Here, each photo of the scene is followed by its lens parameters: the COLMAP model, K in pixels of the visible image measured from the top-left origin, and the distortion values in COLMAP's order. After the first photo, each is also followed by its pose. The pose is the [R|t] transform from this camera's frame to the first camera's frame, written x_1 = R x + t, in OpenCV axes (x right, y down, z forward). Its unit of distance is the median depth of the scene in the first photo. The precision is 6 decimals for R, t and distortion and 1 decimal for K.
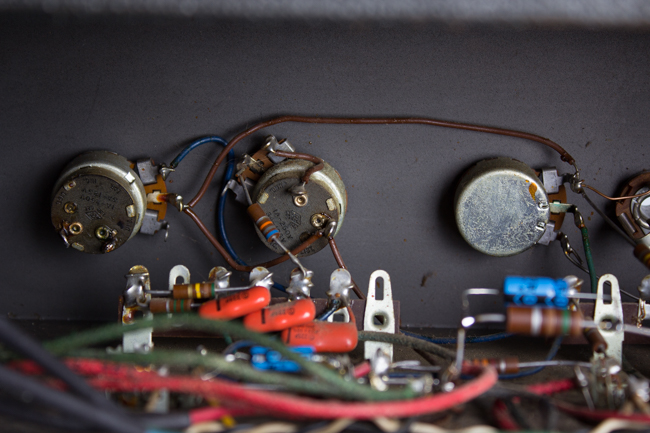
lens RADIAL K [[1506.9, 0, 325.0], [0, 1506.9, 216.5], [0, 0, 1]] dist [0.020714, -0.062421]
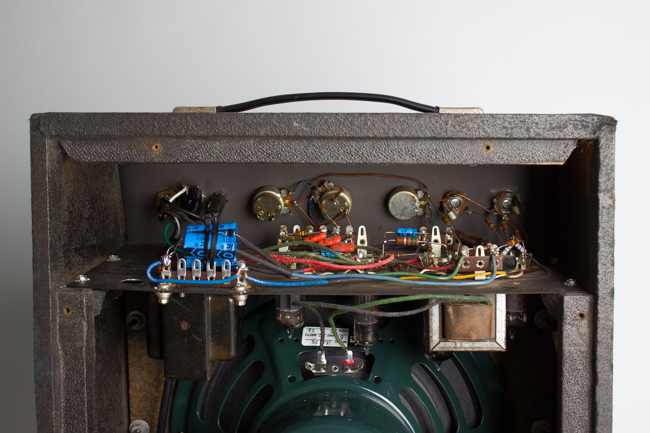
lens RADIAL K [[971.2, 0, 357.6], [0, 971.2, 216.3], [0, 0, 1]] dist [-0.029574, -0.026832]
pose [[0.999845, -0.015631, -0.008045, 0.043488], [0.015909, 0.999237, 0.035667, -0.054013], [0.007481, -0.035789, 0.999331, -0.973059]]
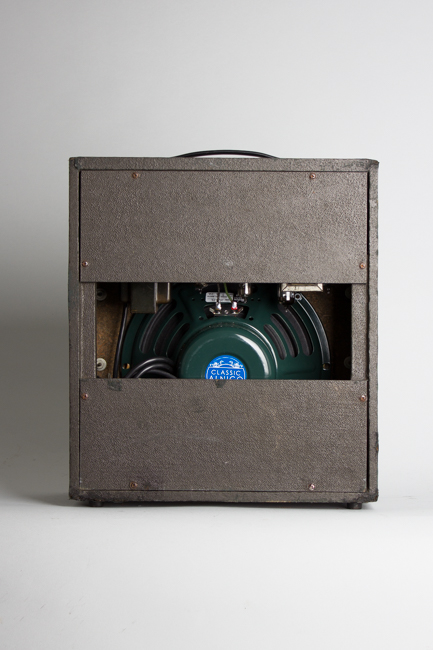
lens RADIAL K [[1288.3, 0, 201.0], [0, 1288.3, 324.8], [0, 0, 1]] dist [0.011186, -0.100833]
pose [[0.999950, -0.009999, 0.000466, -0.157722], [0.010004, 0.999867, -0.012919, 0.559756], [-0.000336, 0.012923, 0.999916, -4.211264]]
